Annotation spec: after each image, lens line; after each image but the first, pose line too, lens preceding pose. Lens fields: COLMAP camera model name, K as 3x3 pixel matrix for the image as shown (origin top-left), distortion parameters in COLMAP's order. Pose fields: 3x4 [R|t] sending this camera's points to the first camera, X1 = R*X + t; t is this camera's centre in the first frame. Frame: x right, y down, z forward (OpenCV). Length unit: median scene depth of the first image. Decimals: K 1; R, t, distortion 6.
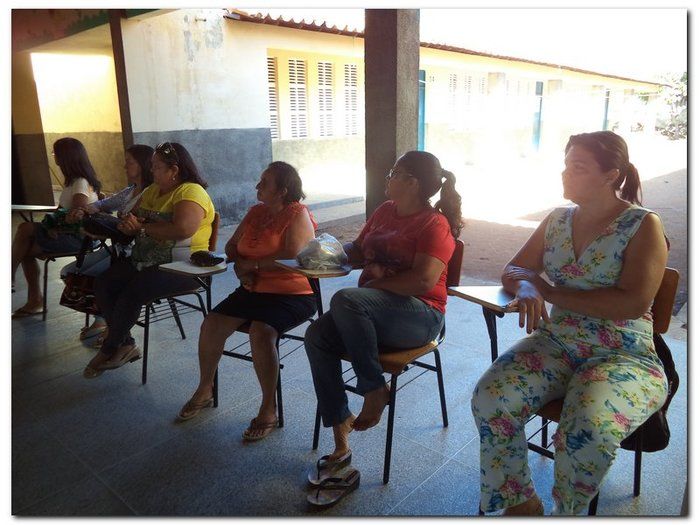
lens RADIAL K [[540.8, 0, 347.7], [0, 540.8, 257.8], [0, 0, 1]] dist [-0.033912, -0.004246]
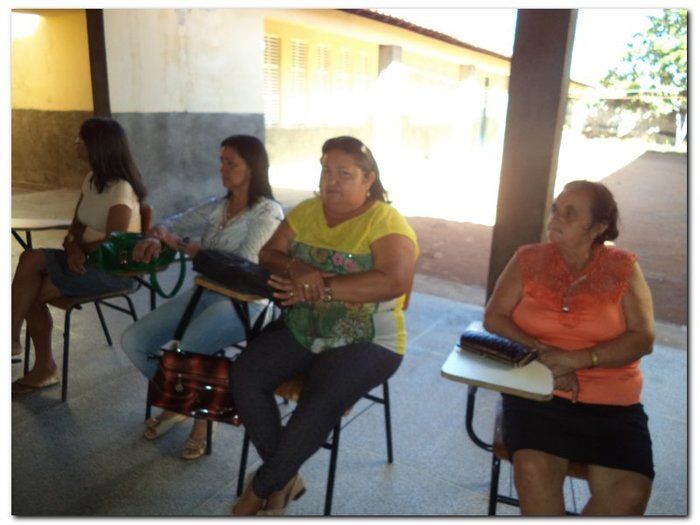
lens RADIAL K [[531.9, 0, 350.0], [0, 531.9, 262.5], [0, 0, 1]] dist [-0.031943, -0.002051]
pose [[0.983652, -0.006222, 0.179974, -0.187324], [0.000679, 0.999524, 0.030849, -0.038295], [-0.180081, -0.030222, 0.983187, 0.174671]]
